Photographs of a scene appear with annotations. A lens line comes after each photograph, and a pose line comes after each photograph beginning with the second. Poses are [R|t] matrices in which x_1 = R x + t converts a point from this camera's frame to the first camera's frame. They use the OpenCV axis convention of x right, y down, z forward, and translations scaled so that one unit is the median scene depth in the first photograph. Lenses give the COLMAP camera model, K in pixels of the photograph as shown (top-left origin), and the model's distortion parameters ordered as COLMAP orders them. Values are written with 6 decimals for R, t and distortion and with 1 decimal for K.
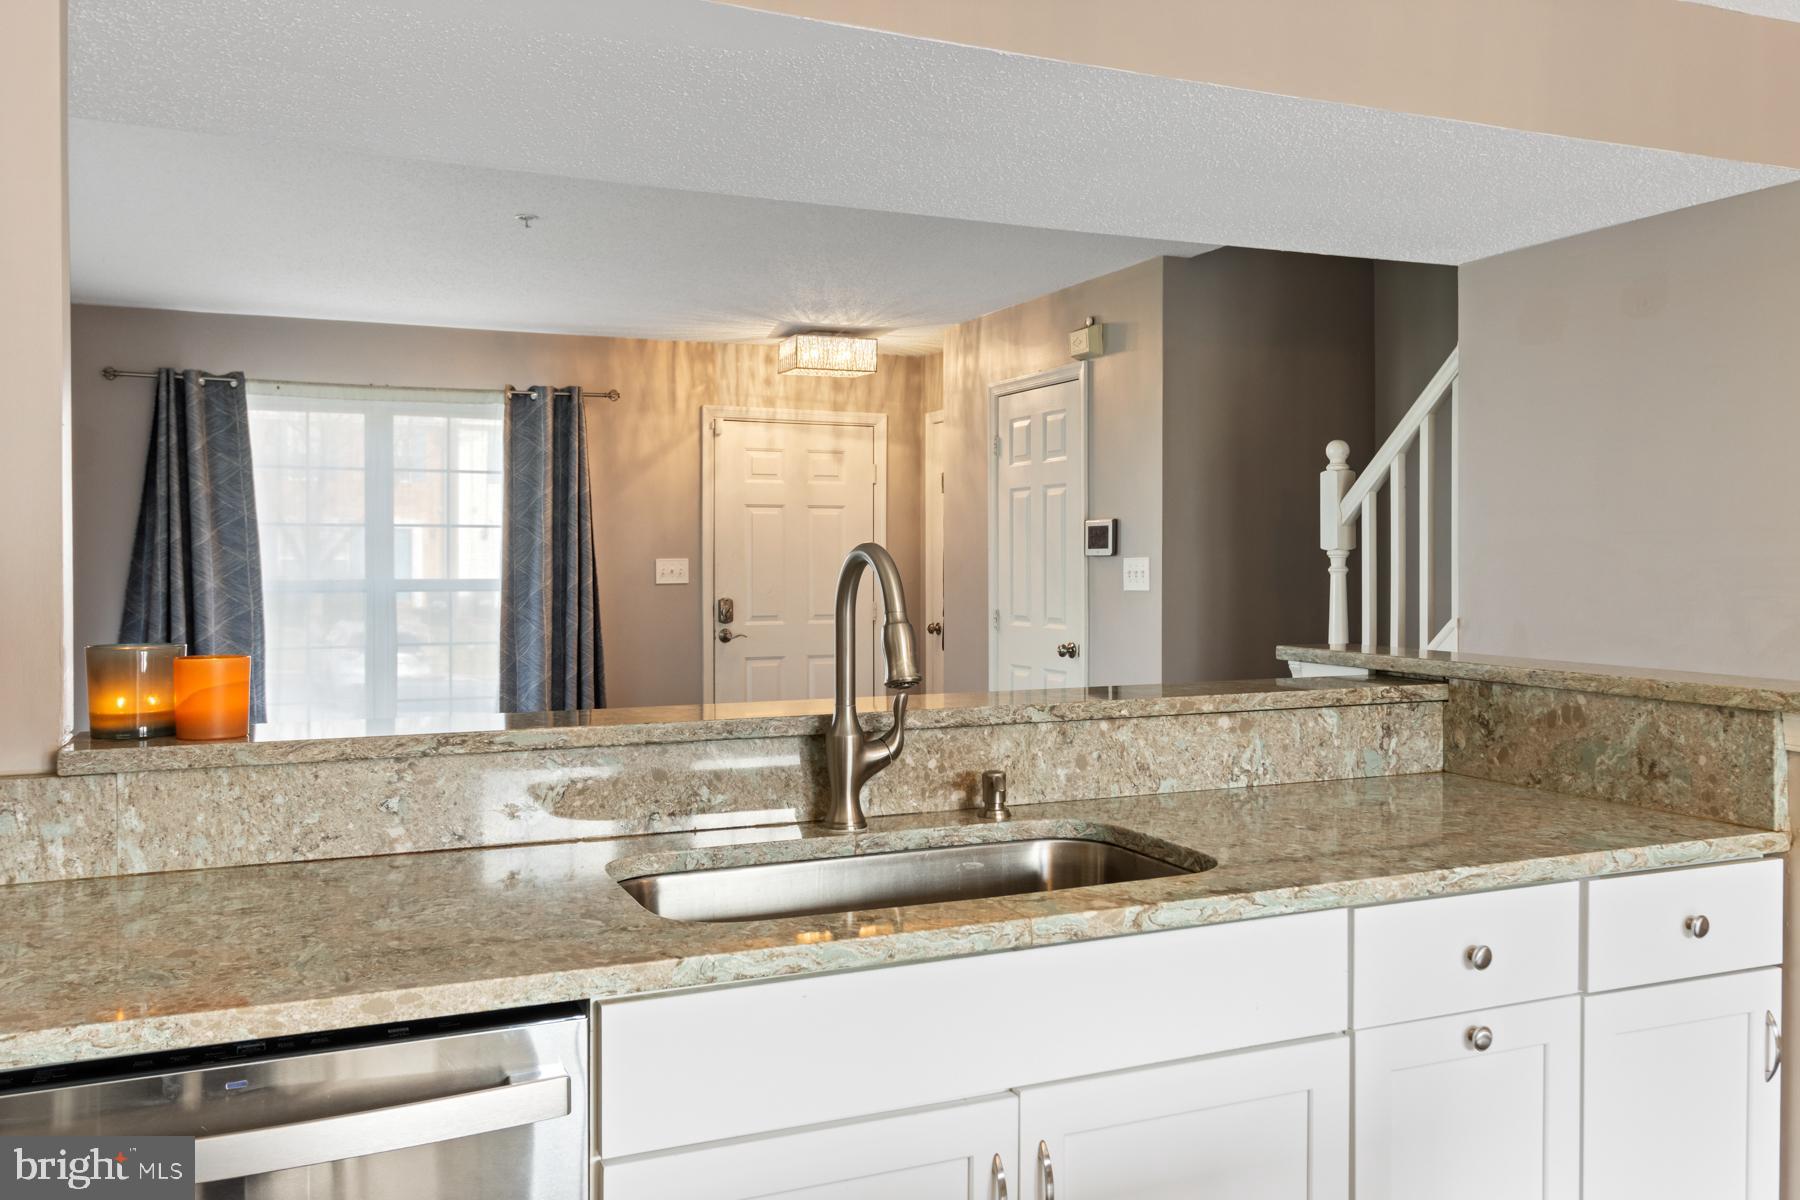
lens RADIAL K [[1432.9, 0, 900.3], [0, 1432.9, 569.8], [0, 0, 1]] dist [0.006152, 0.000196]
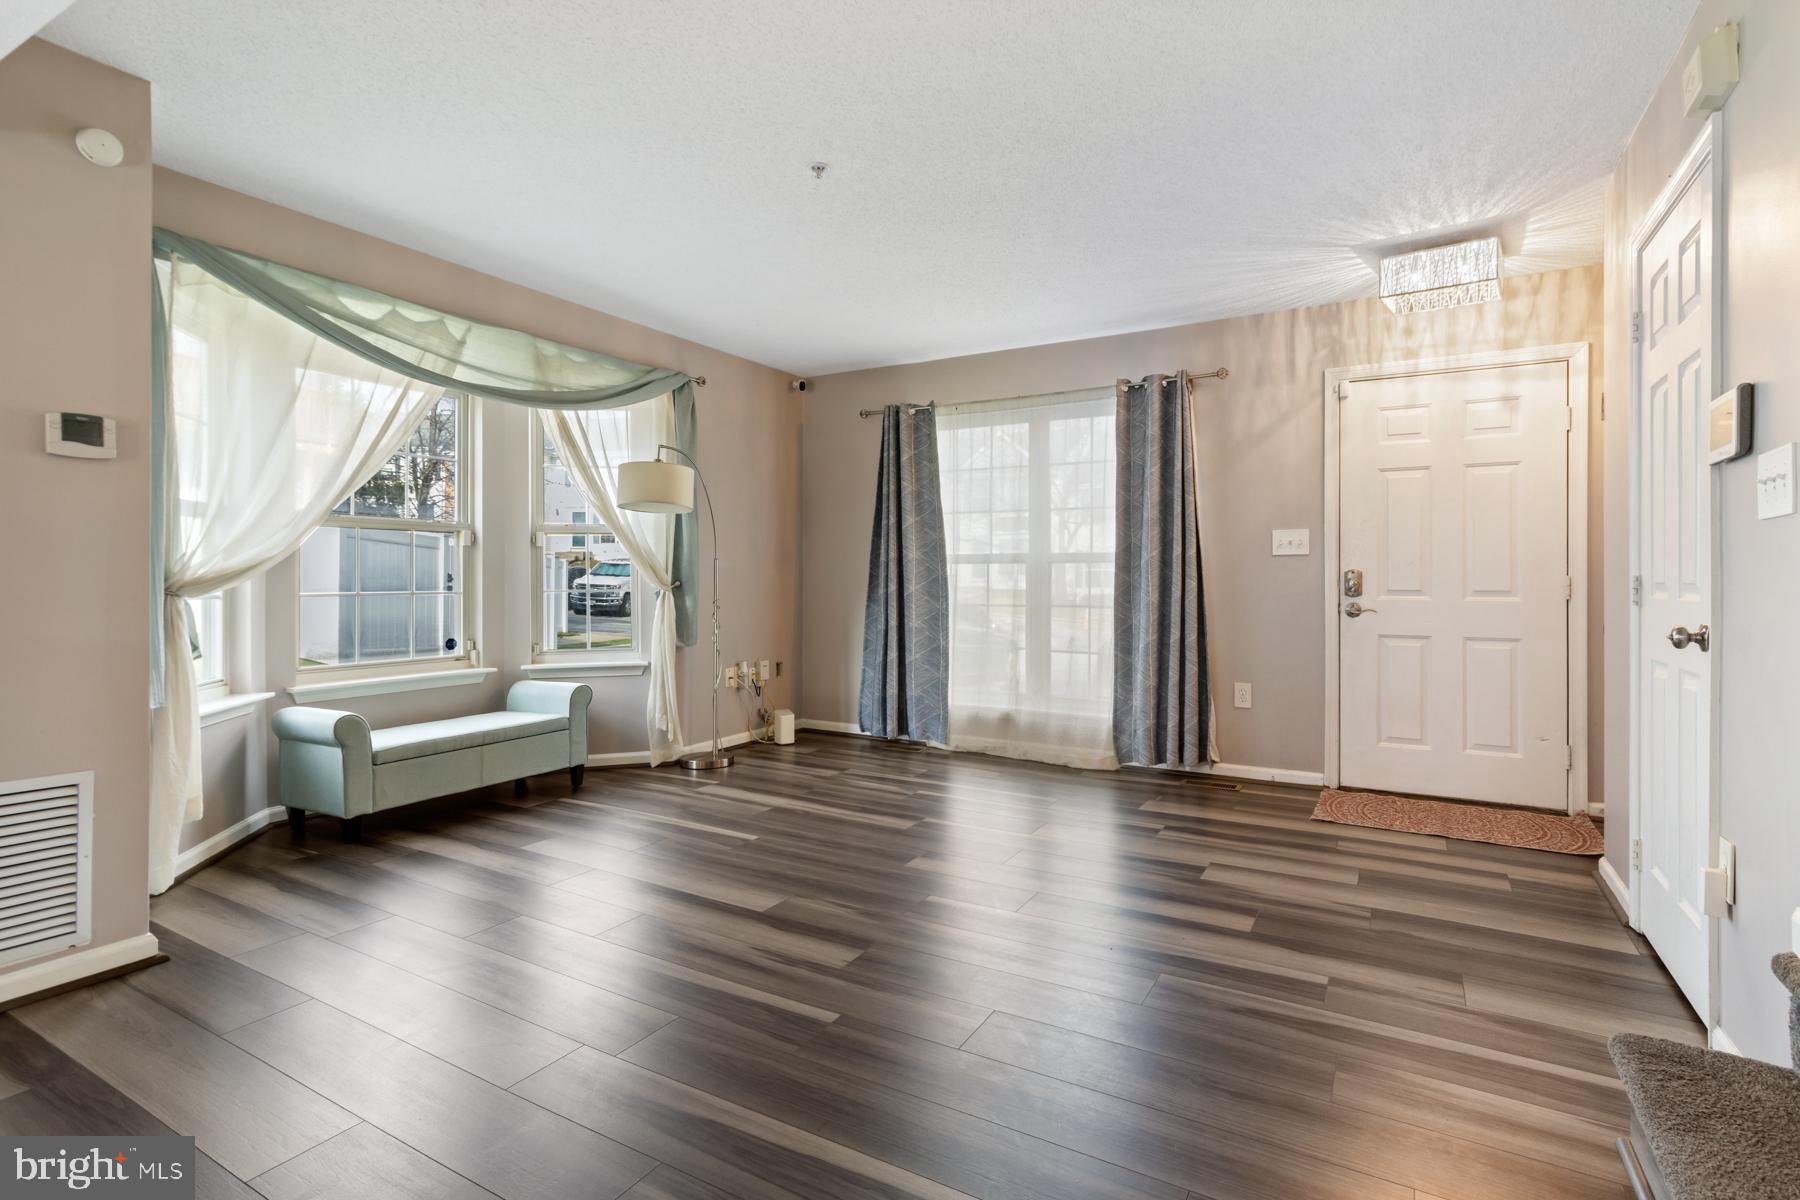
lens RADIAL K [[862.7, 0, 904.7], [0, 862.7, 576.5], [0, 0, 1]] dist [0.000221, 0.000257]
pose [[0.579923, 0.002080, -0.814669, 0.195635], [-0.008506, 0.999958, -0.003502, 0.032874], [0.814627, 0.008961, 0.579916, 0.499417]]
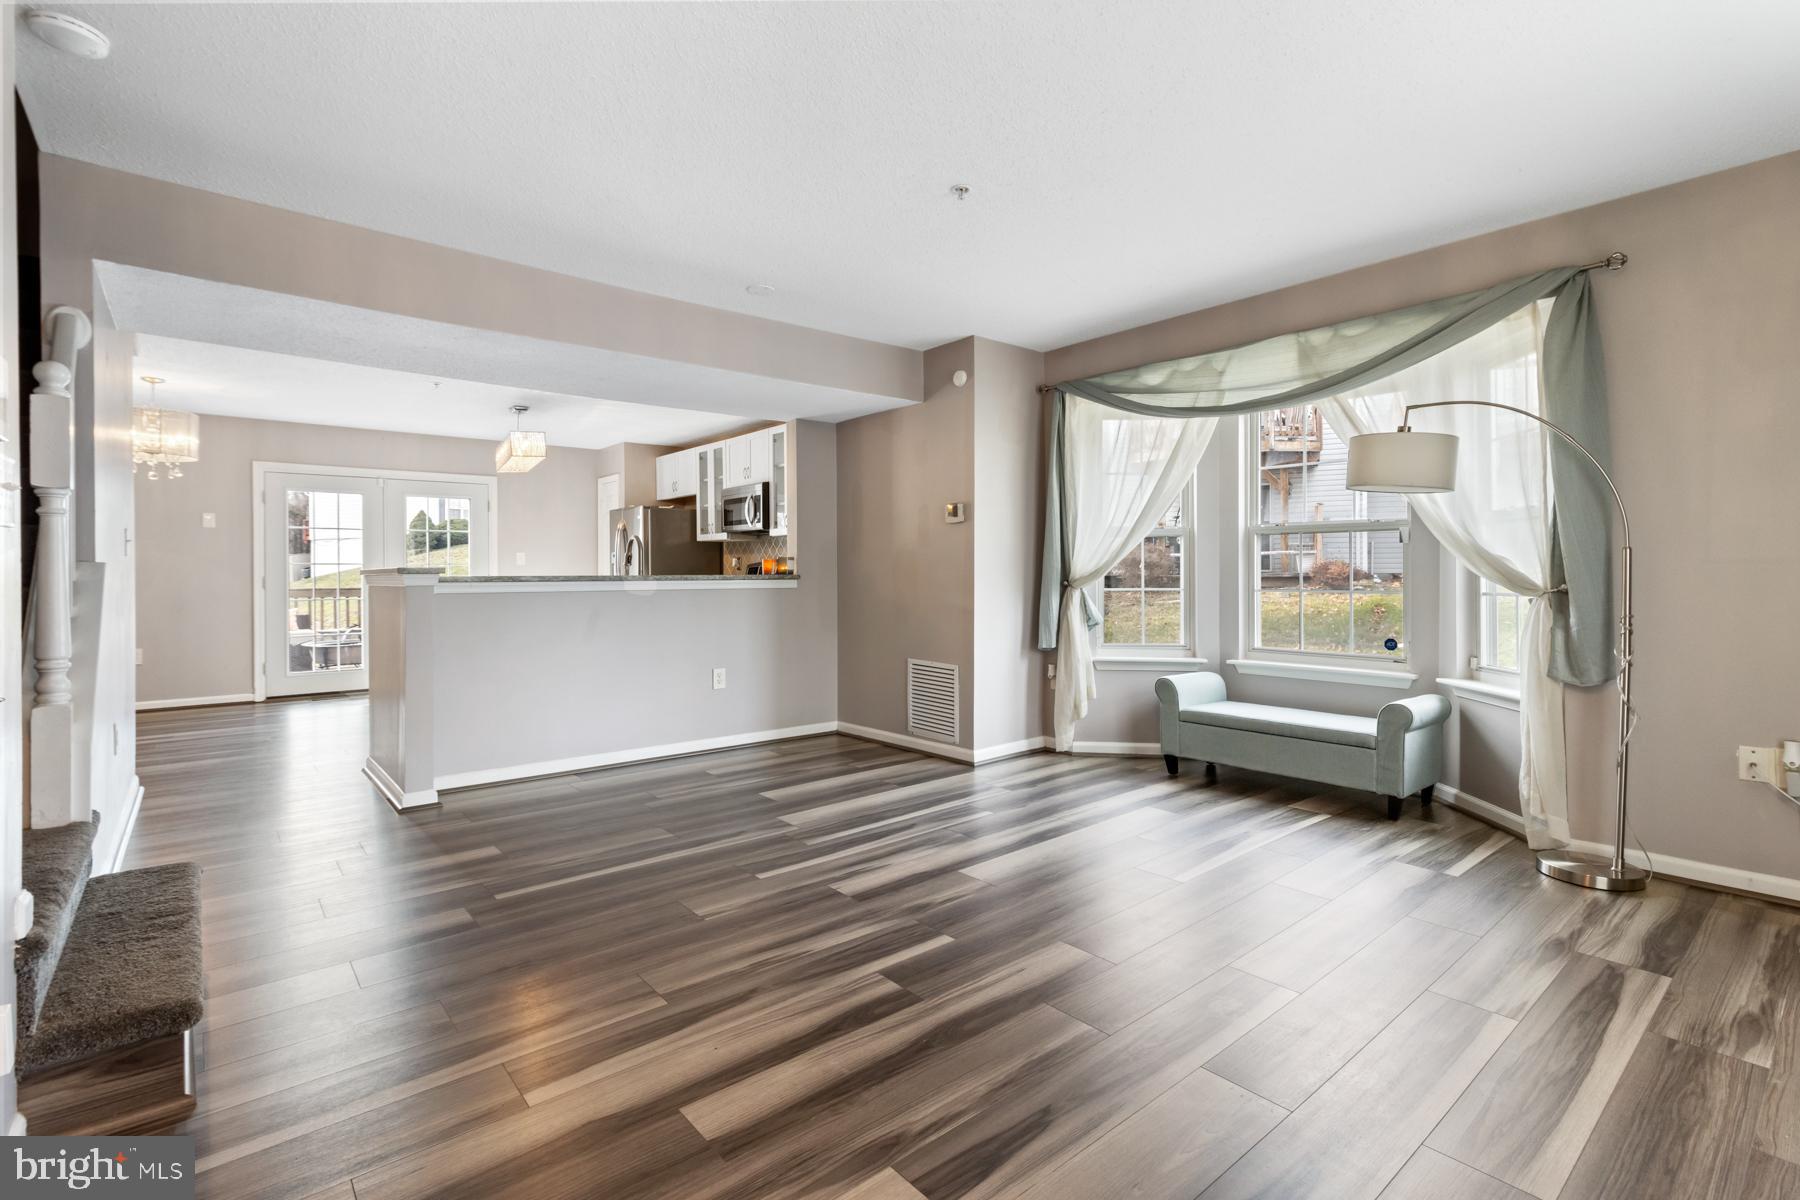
lens RADIAL K [[835.1, 0, 906.3], [0, 835.1, 572.6], [0, 0, 1]] dist [0.002063, 0.000075]
pose [[-0.962889, 0.004901, -0.269852, -0.043597], [0.002469, 0.999953, 0.009350, 0.023752], [0.269885, 0.008336, -0.962856, 1.155825]]
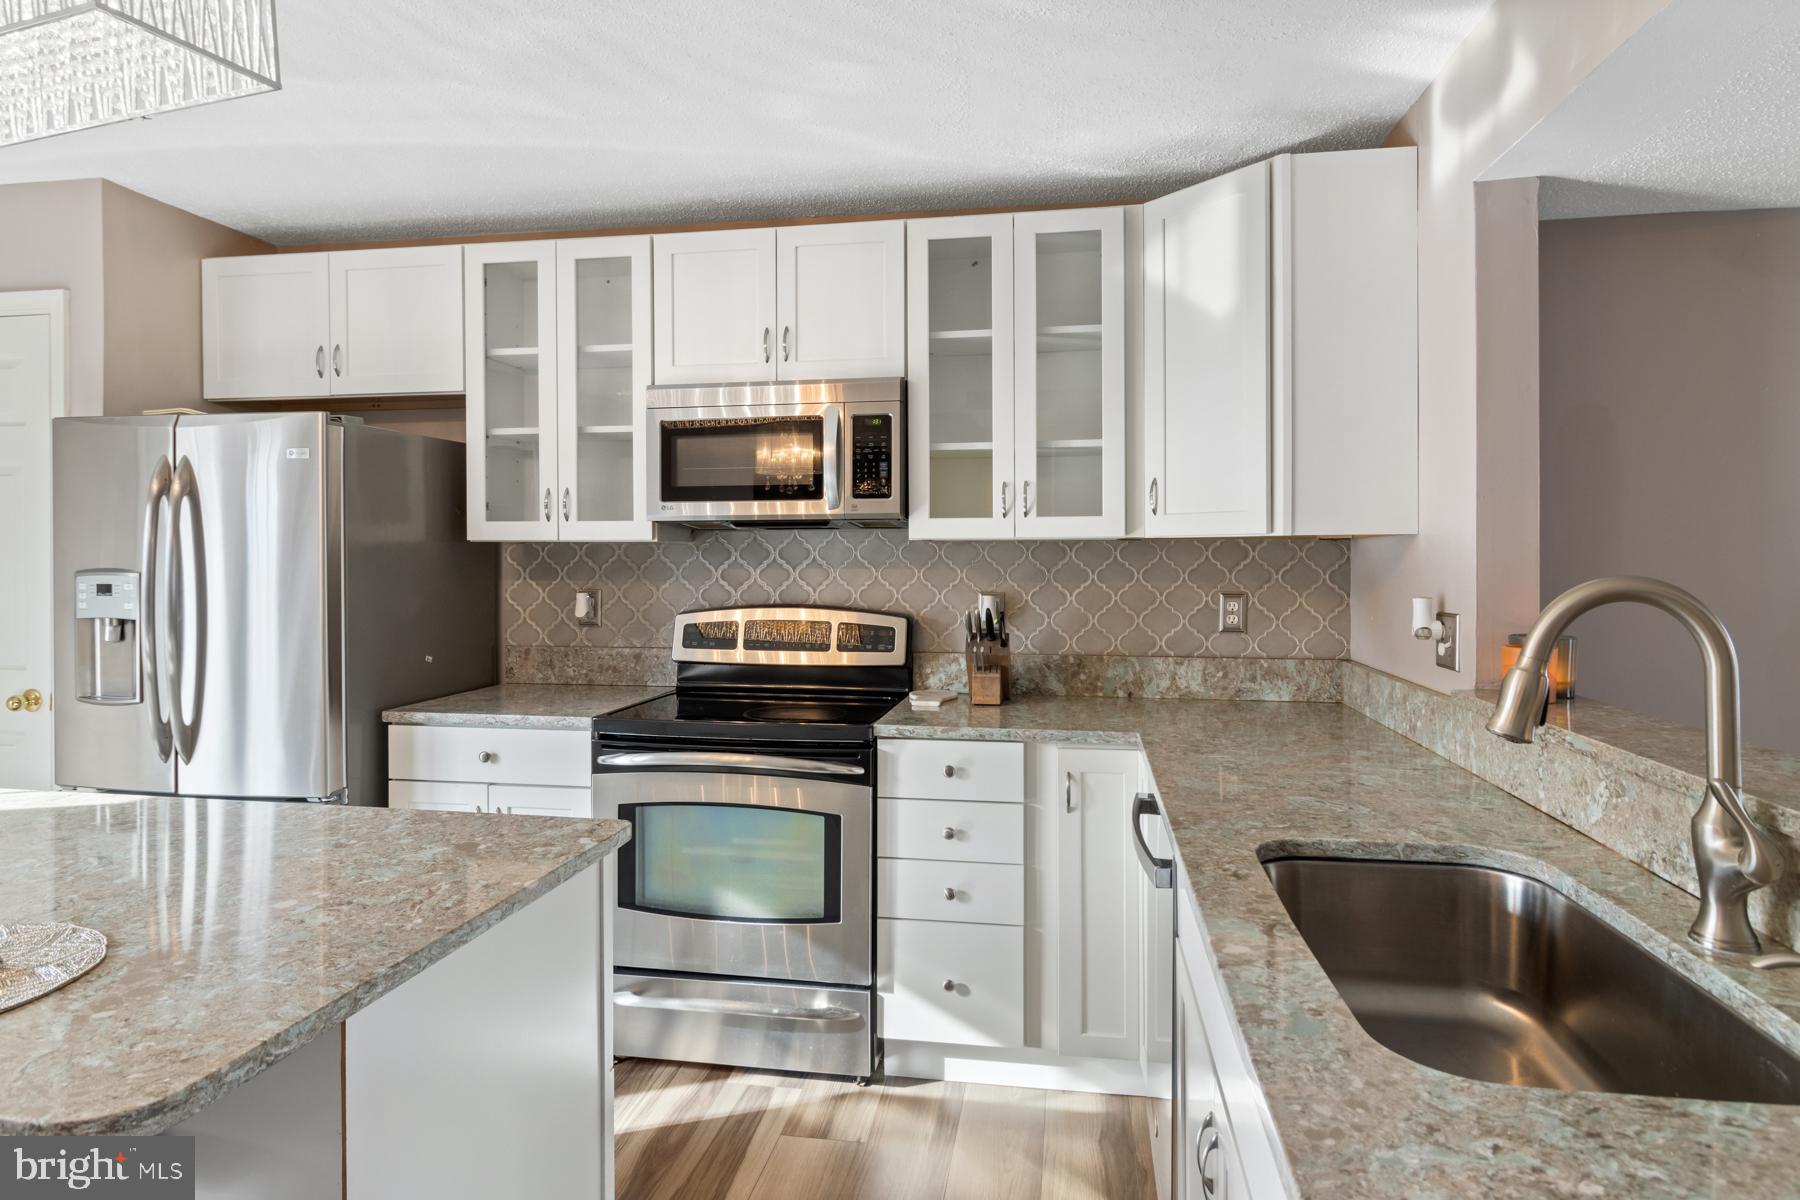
lens RADIAL K [[1021.7, 0, 900.6], [0, 1021.7, 557.2], [0, 0, 1]] dist [0.001883, 0.001160]
pose [[-0.557980, 0.002857, -0.829850, 0.214405], [-0.005928, 0.999955, 0.007429, -0.010468], [0.829834, 0.009064, -0.557937, 0.291007]]
